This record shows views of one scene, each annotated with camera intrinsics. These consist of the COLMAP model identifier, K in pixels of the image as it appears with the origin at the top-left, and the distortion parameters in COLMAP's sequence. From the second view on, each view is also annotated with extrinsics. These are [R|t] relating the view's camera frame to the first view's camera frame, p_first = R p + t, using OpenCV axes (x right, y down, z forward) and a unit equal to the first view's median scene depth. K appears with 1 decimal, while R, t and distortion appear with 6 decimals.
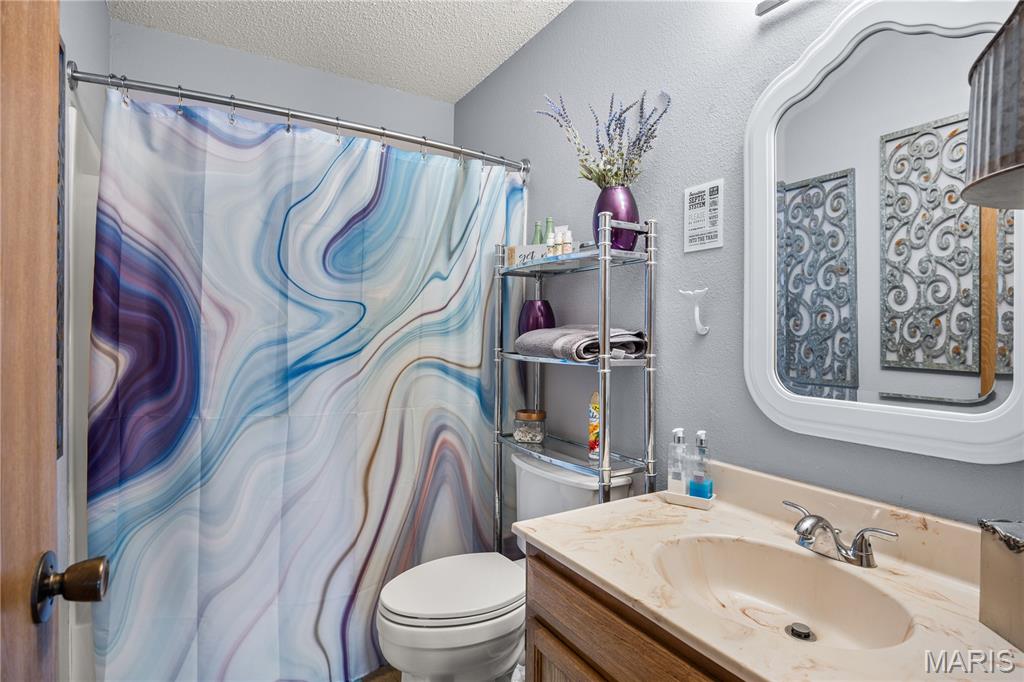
lens RADIAL K [[522.6, 0, 511.3], [0, 522.6, 339.4], [0, 0, 1]] dist [-0.009236, 0.000027]
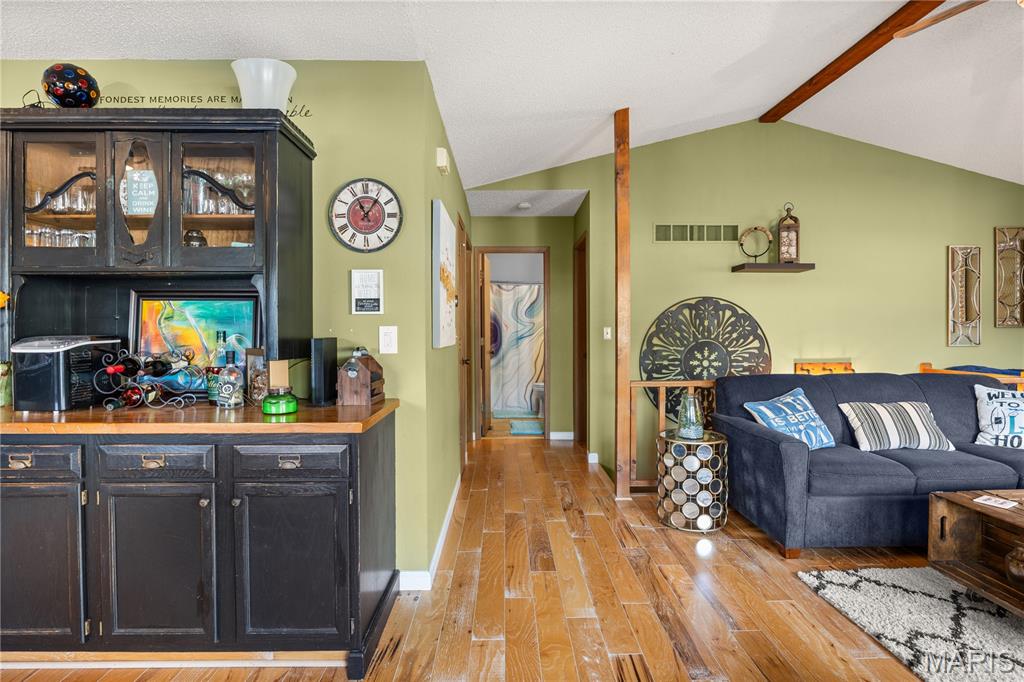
lens RADIAL K [[522.6, 0, 514.6], [0, 522.6, 342.8], [0, 0, 1]] dist [-0.009236, 0.000027]
pose [[0.877917, 0.003659, -0.478800, 1.814287], [0.008735, 0.999682, 0.023655, -0.008521], [0.478734, -0.024949, 0.877605, -3.176073]]
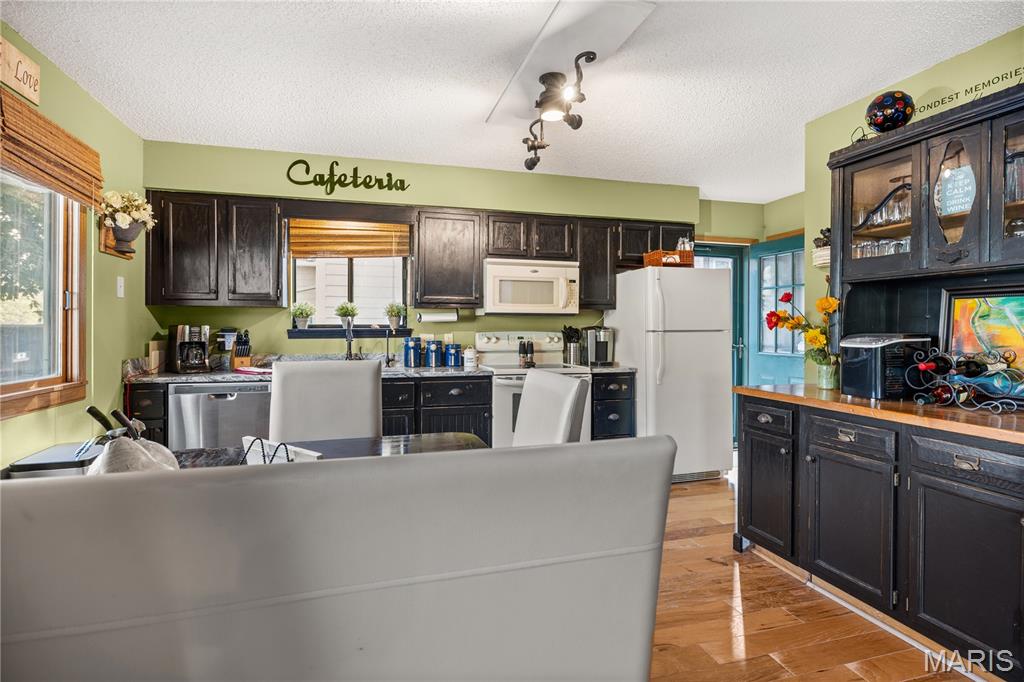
lens RADIAL K [[522.6, 0, 512.4], [0, 522.6, 328.6], [0, 0, 1]] dist [-0.009236, 0.000027]
pose [[-0.234627, -0.006089, -0.972066, 2.055152], [-0.006005, 0.999970, -0.004814, 0.000522], [0.972067, 0.004708, -0.234657, -3.408398]]
